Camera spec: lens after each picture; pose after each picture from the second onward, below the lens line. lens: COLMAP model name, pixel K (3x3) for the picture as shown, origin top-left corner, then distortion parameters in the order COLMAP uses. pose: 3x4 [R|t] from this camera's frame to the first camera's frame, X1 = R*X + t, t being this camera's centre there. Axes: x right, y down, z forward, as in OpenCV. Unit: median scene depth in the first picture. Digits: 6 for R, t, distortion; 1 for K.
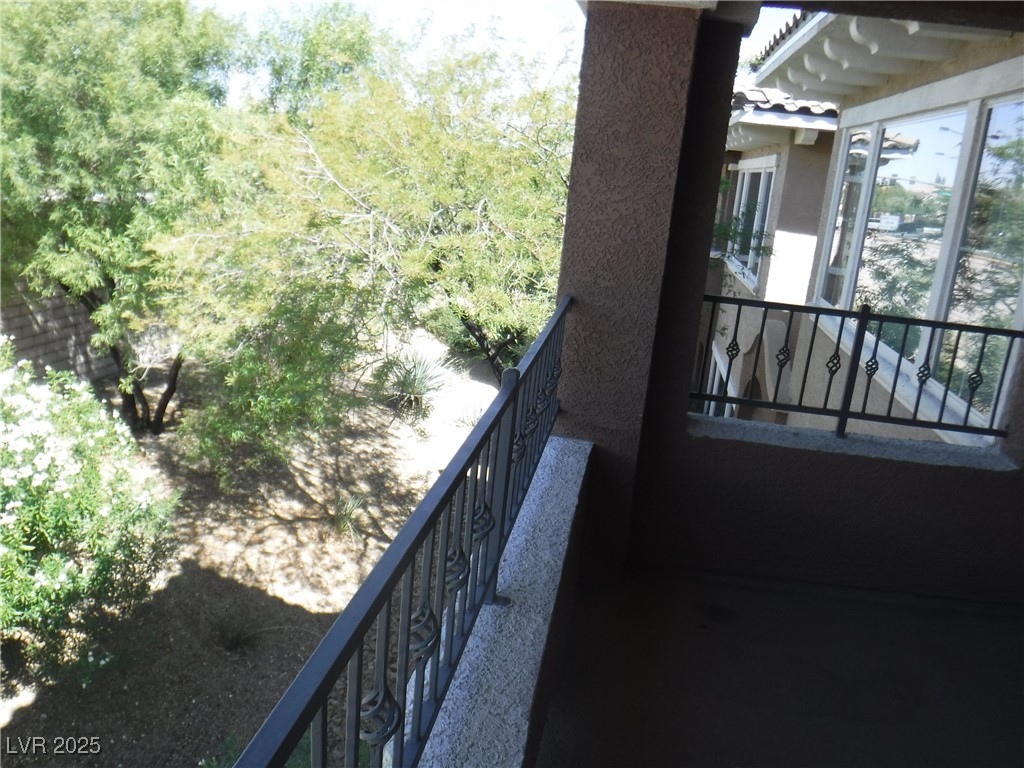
lens RADIAL K [[837.4, 0, 471.6], [0, 837.4, 384.5], [0, 0, 1]] dist [-0.073145, 0.007490]
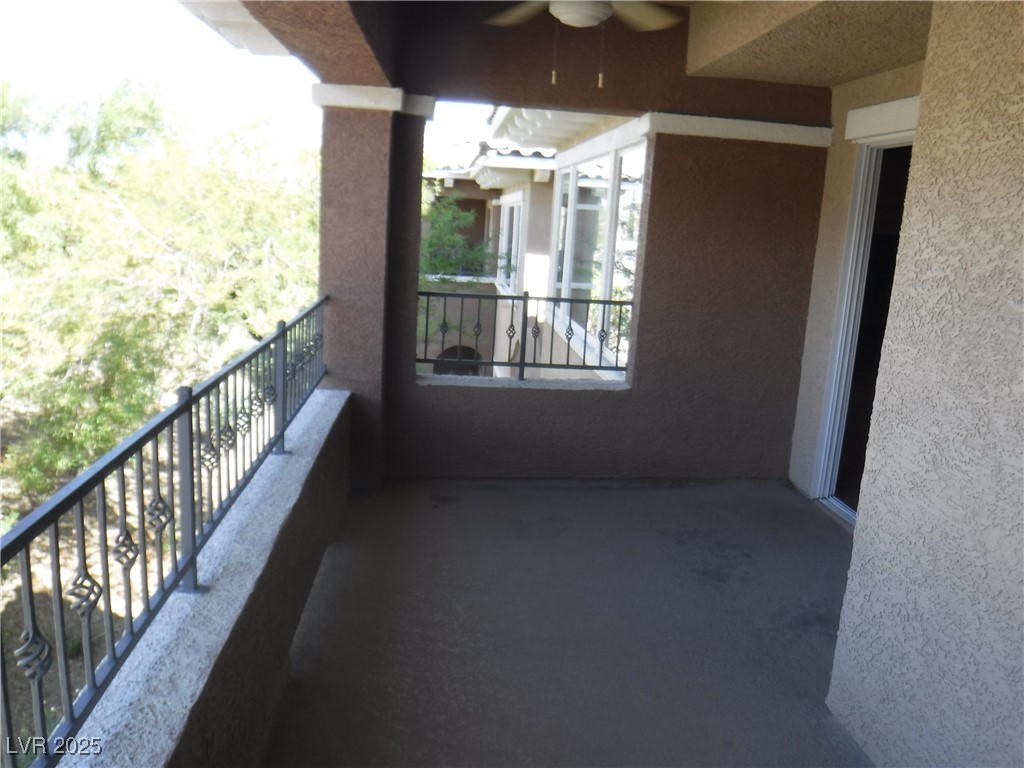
lens RADIAL K [[837.4, 0, 471.6], [0, 837.4, 384.5], [0, 0, 1]] dist [-0.073145, 0.007490]
pose [[0.970350, -0.082617, 0.227144, 0.006782], [0.093167, 0.994996, -0.036105, 0.061030], [-0.223024, 0.056197, 0.973192, -0.238453]]
